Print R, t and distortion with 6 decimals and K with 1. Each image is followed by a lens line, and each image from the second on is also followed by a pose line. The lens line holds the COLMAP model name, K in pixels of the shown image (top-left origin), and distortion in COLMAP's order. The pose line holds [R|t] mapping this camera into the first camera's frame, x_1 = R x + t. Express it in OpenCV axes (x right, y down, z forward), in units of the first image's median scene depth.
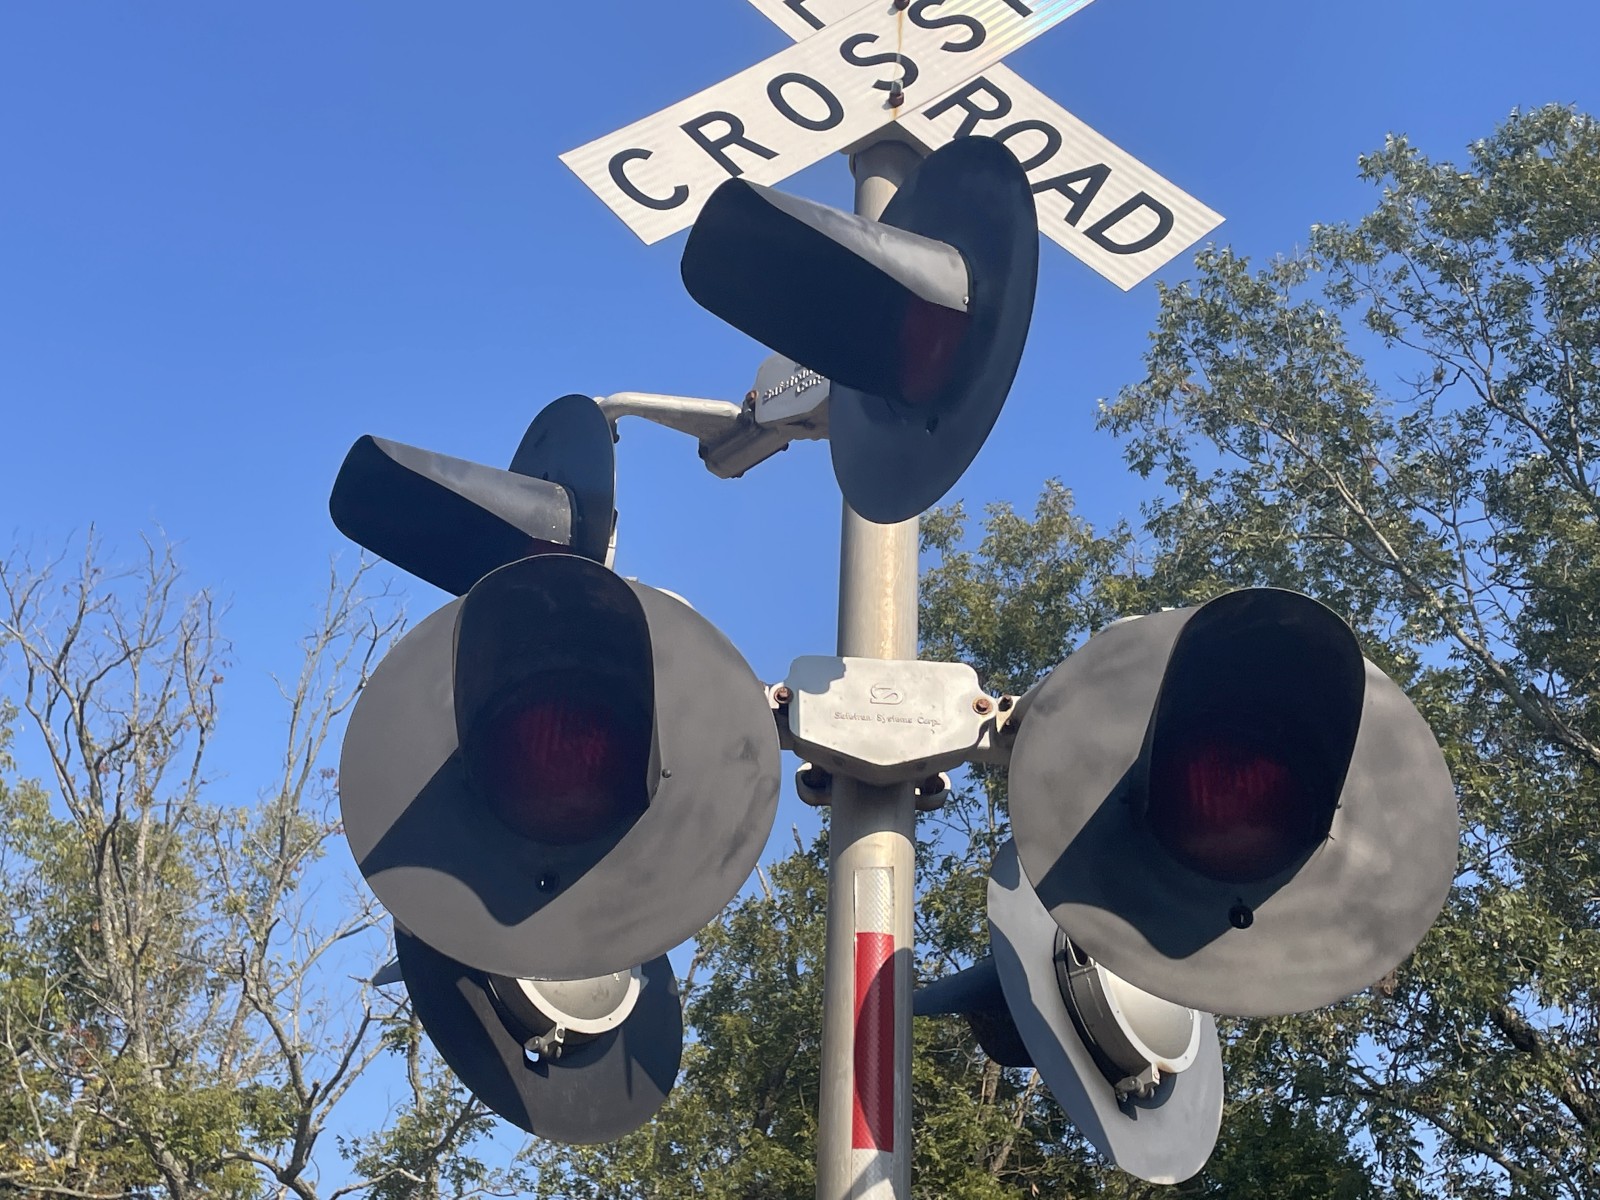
lens RADIAL K [[2369.9, 0, 760.4], [0, 2369.9, 474.2], [0, 0, 1]] dist [0.100568, -0.010801]
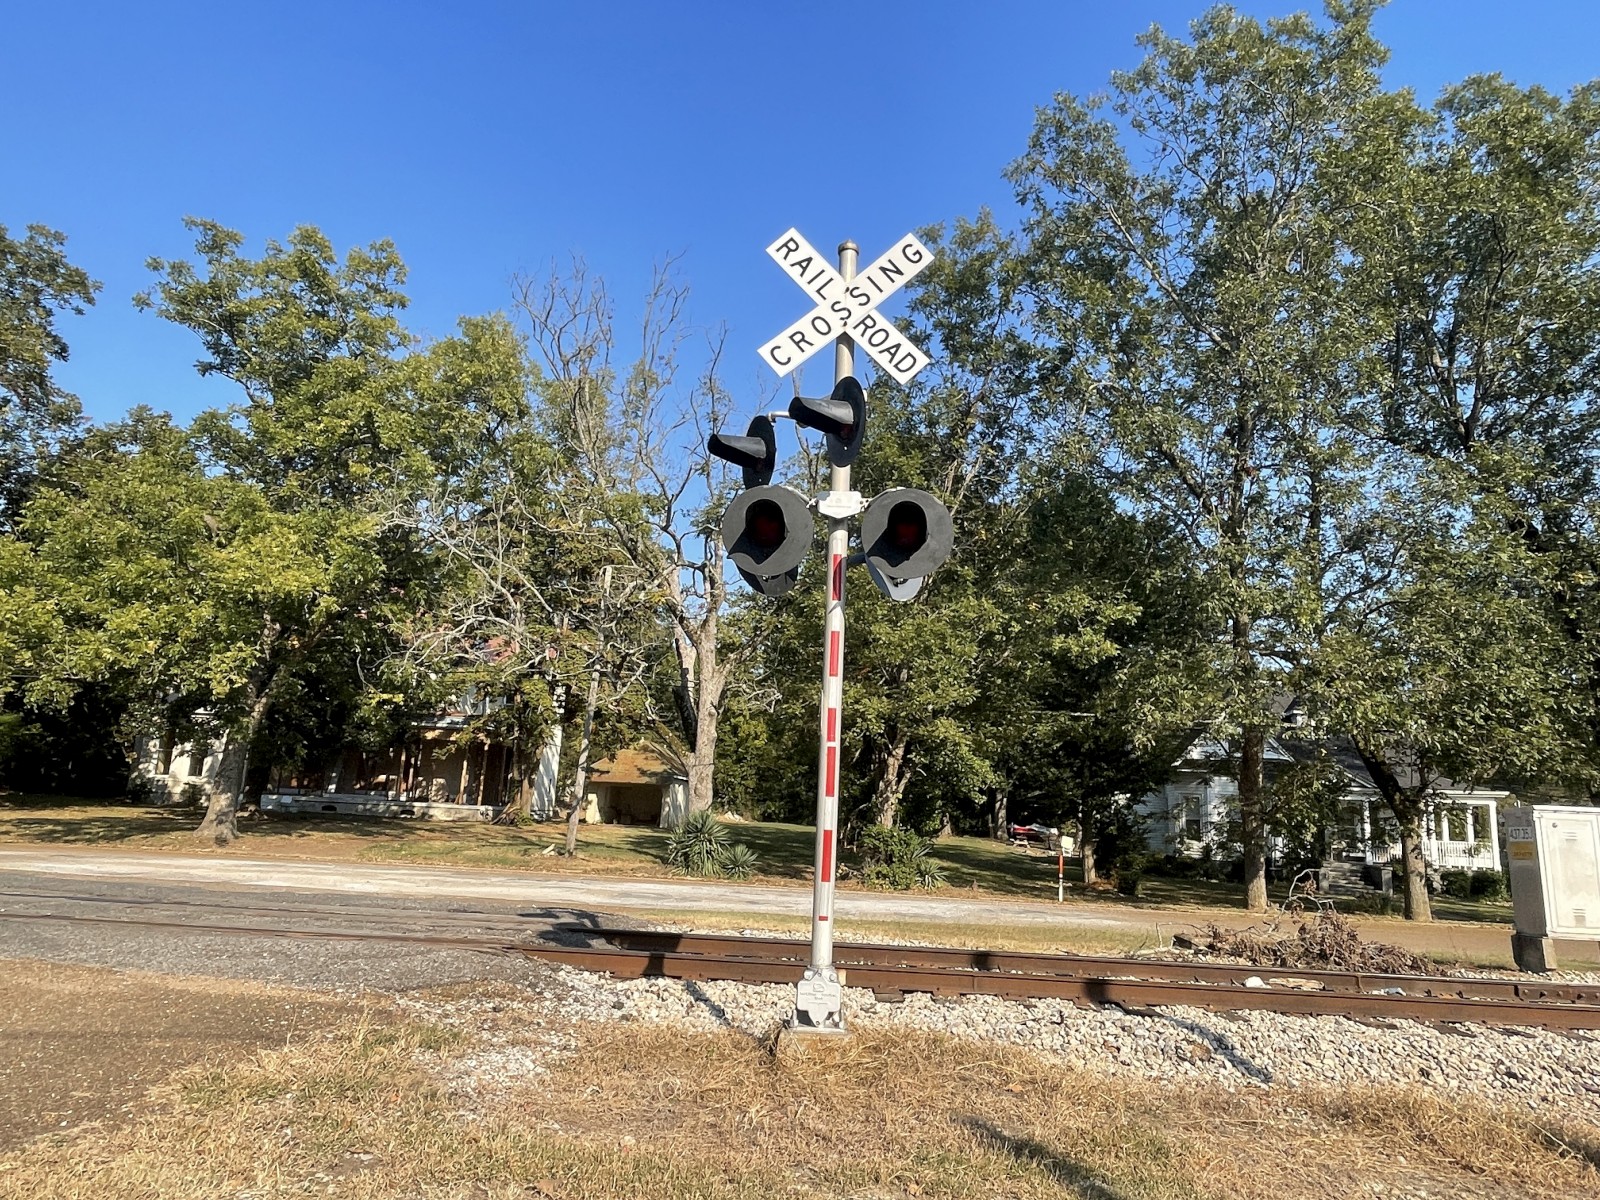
lens RADIAL K [[1010.2, 0, 800.0], [0, 1010.2, 600.0], [0, 0, 1]] dist [0.001952, 0.000974]
pose [[0.998183, -0.025013, -0.054818, 0.063249], [0.042796, 0.934733, 0.352763, -0.322279], [0.042416, -0.354468, 0.934106, -0.659066]]
